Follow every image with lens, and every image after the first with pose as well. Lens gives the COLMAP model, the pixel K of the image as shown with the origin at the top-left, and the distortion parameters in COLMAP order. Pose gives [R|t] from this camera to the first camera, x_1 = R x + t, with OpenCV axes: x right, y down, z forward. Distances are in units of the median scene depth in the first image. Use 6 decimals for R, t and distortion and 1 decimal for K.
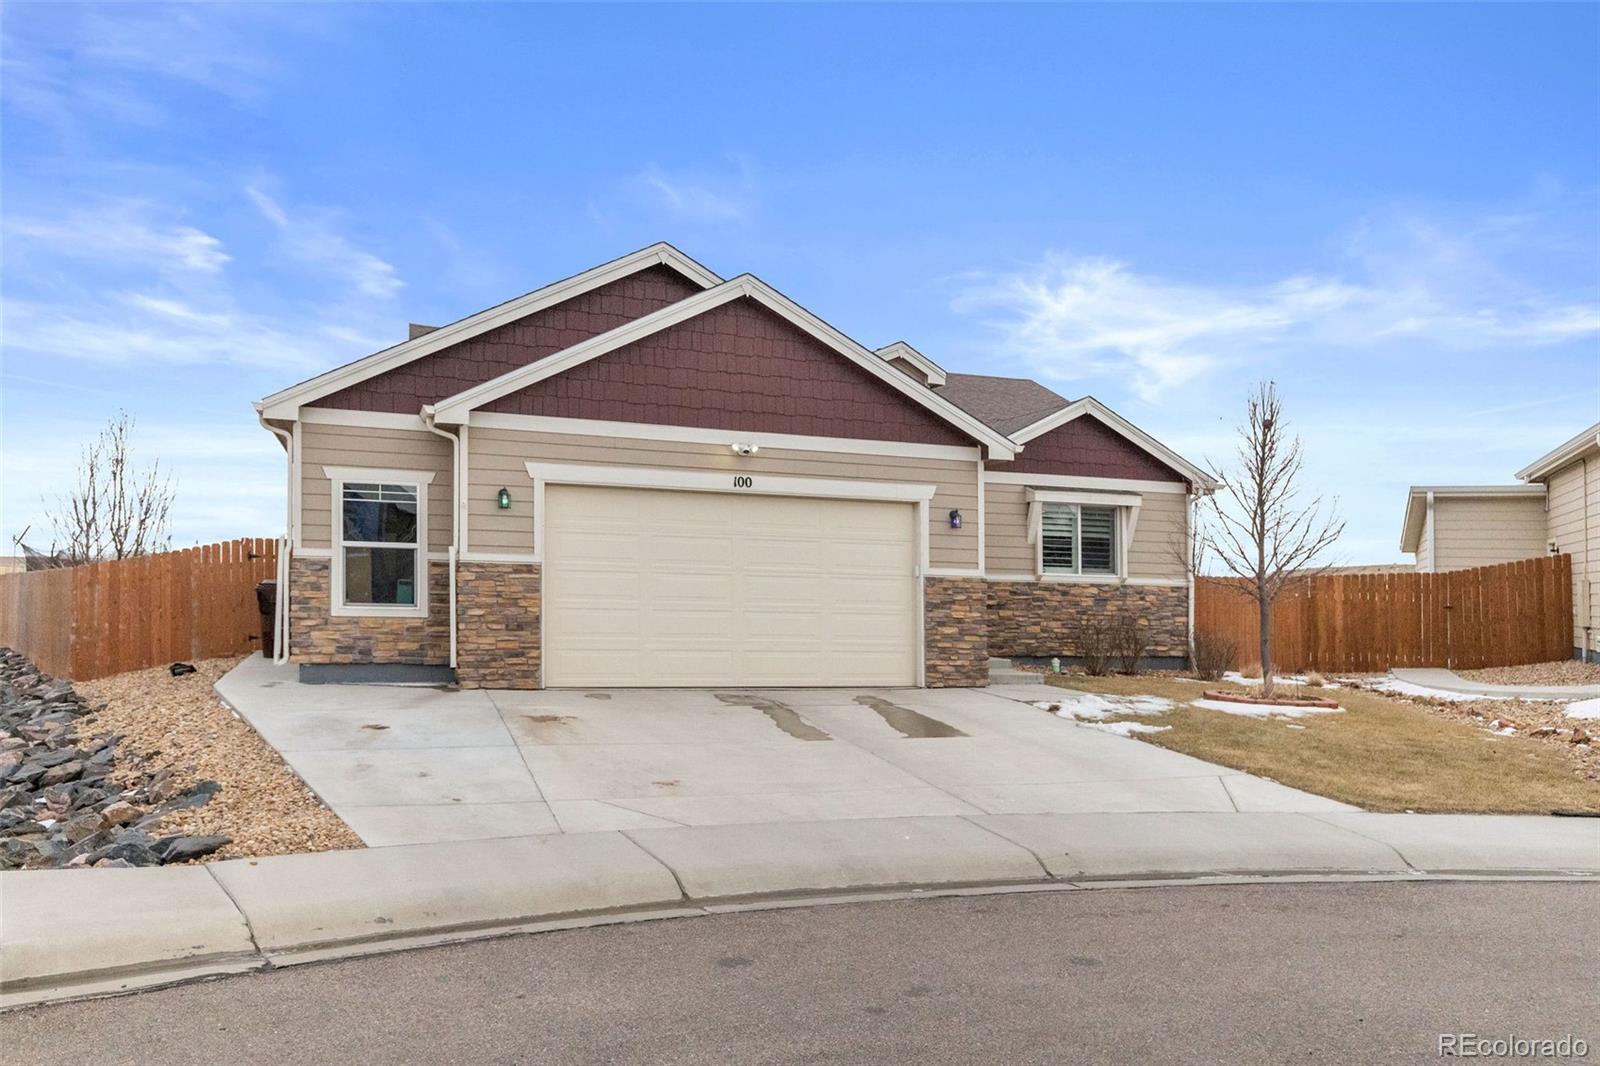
lens RADIAL K [[1206.8, 0, 797.3], [0, 1206.8, 467.7], [0, 0, 1]] dist [-0.000507, 0.003370]
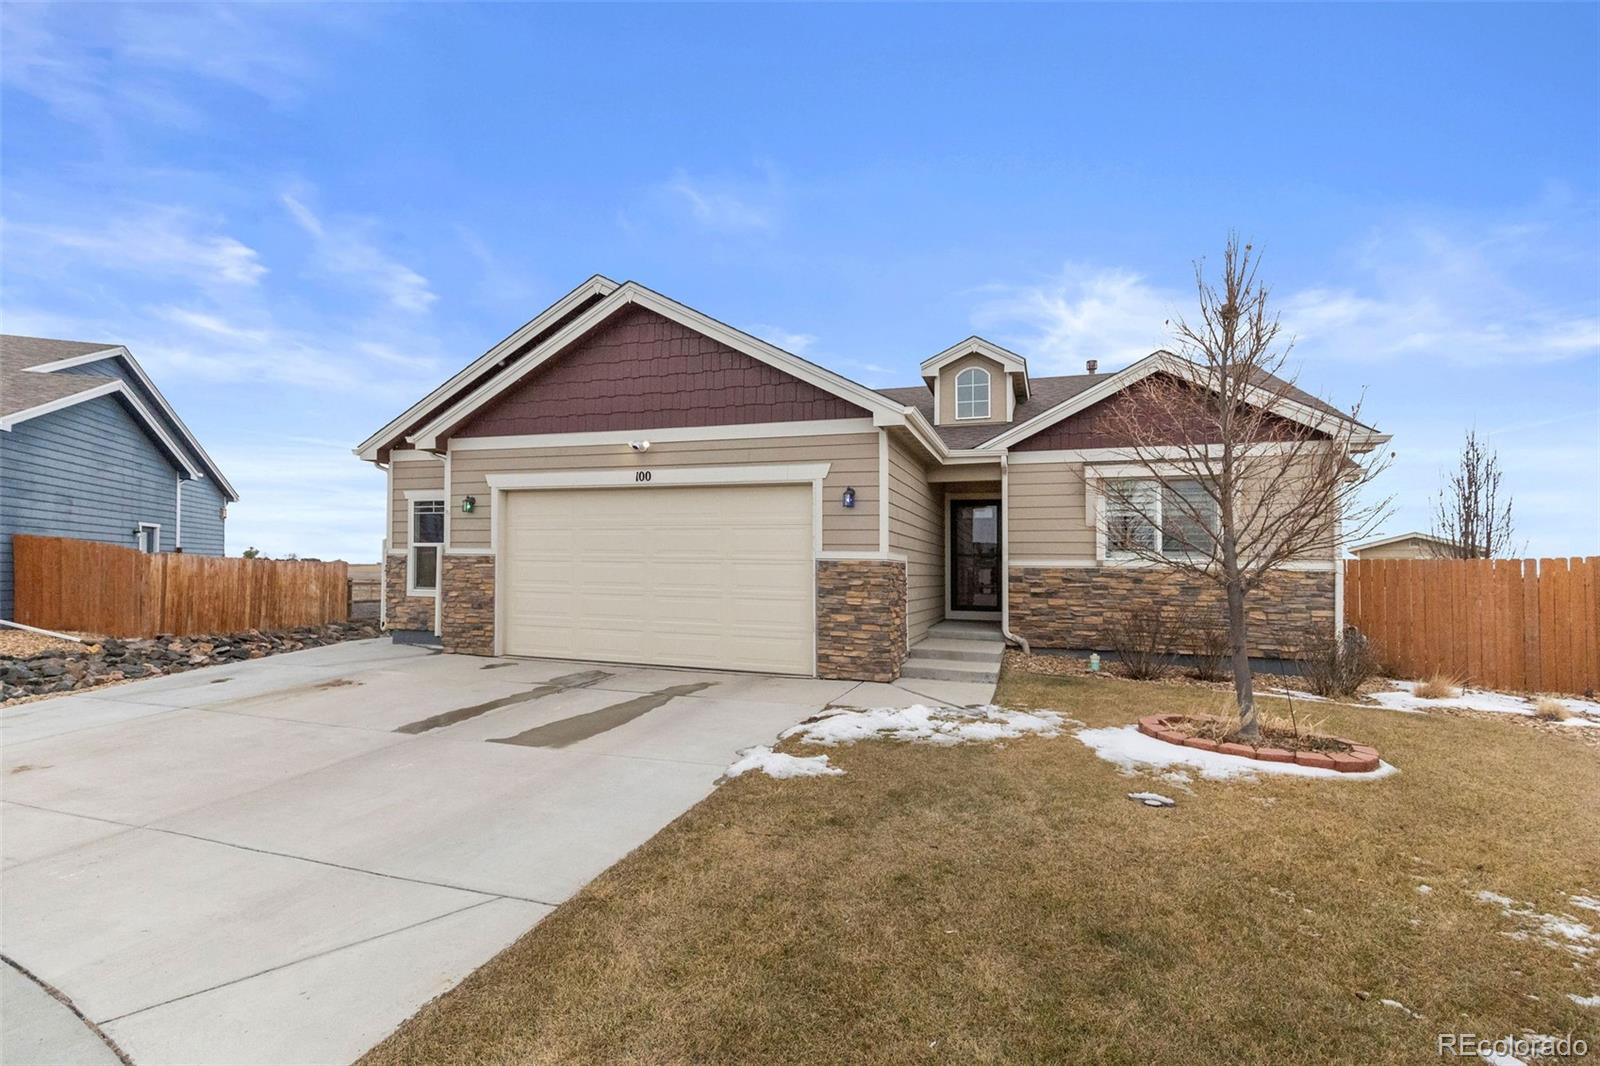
lens RADIAL K [[717.9, 0, 794.4], [0, 717.9, 524.8], [0, 0, 1]] dist [0.008958, -0.000842]
pose [[0.790277, -0.052467, -0.610499, 0.435687], [0.061437, 0.998091, -0.006249, 0.064857], [0.609662, -0.032569, 0.791992, 0.545546]]
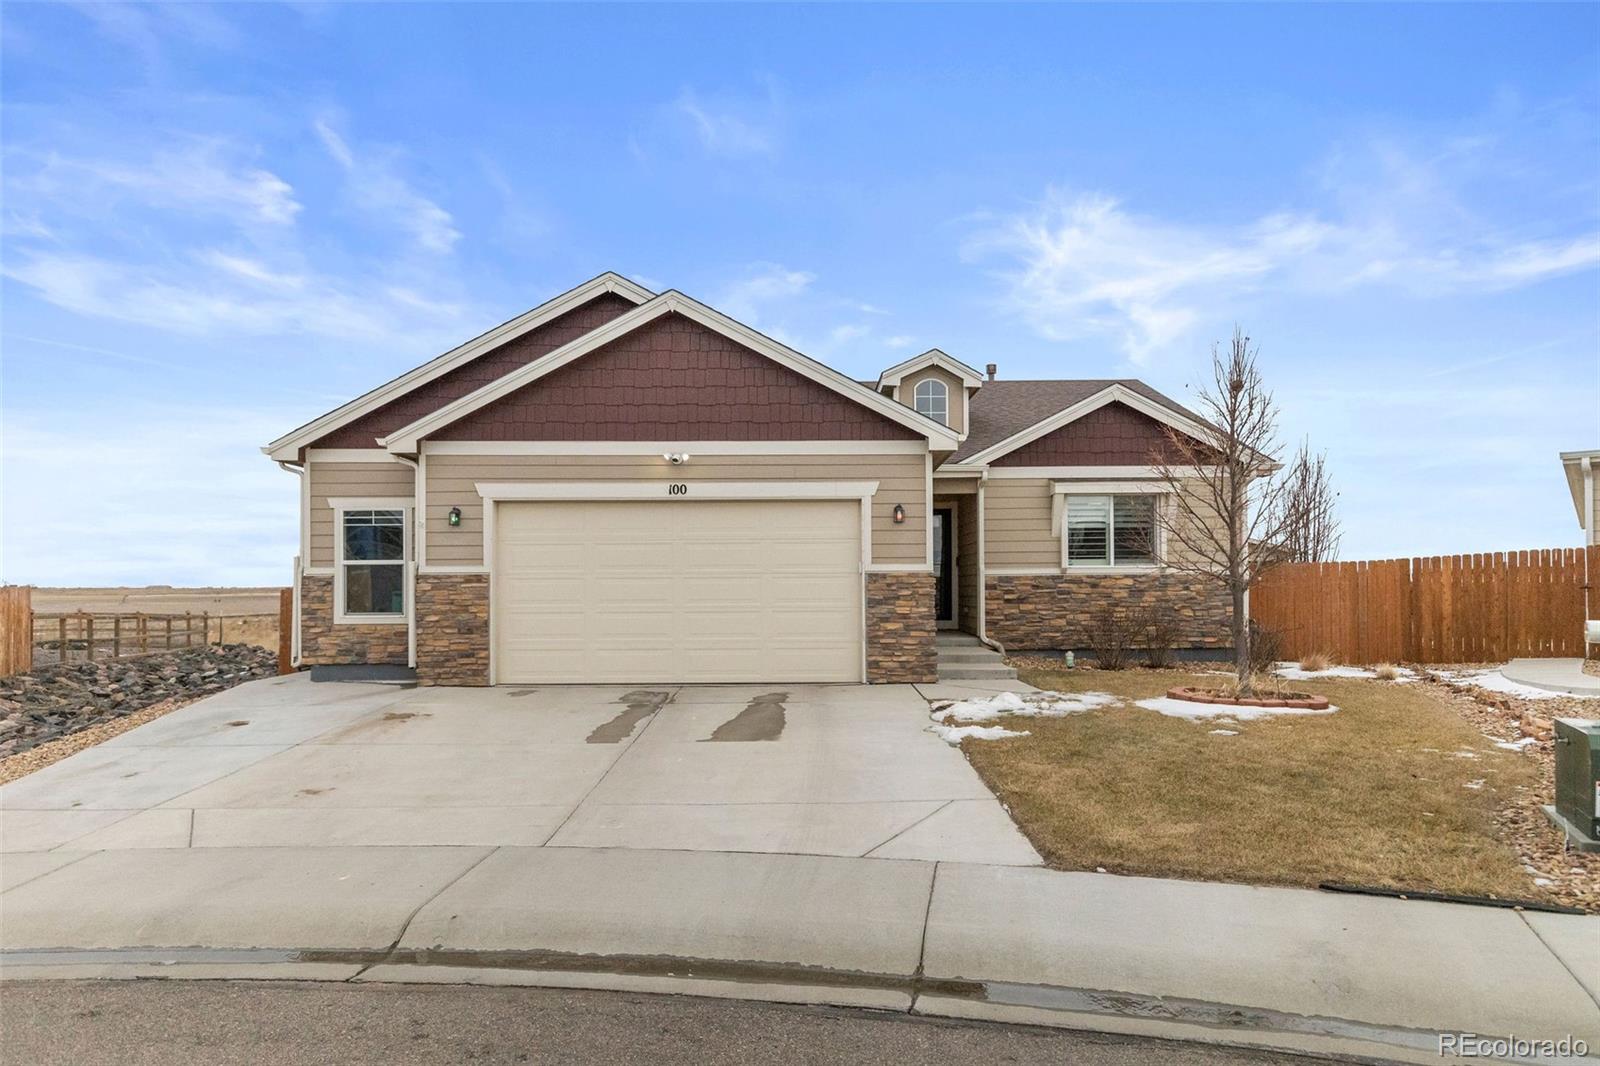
lens RADIAL K [[949.3, 0, 800.0], [0, 949.3, 533.0], [0, 0, 1]] dist [0.001145, 0.000611]
pose [[0.945457, -0.049835, -0.321913, 0.309470], [0.061198, 0.997806, 0.025268, 0.034250], [0.319947, -0.043591, 0.946432, 0.241834]]
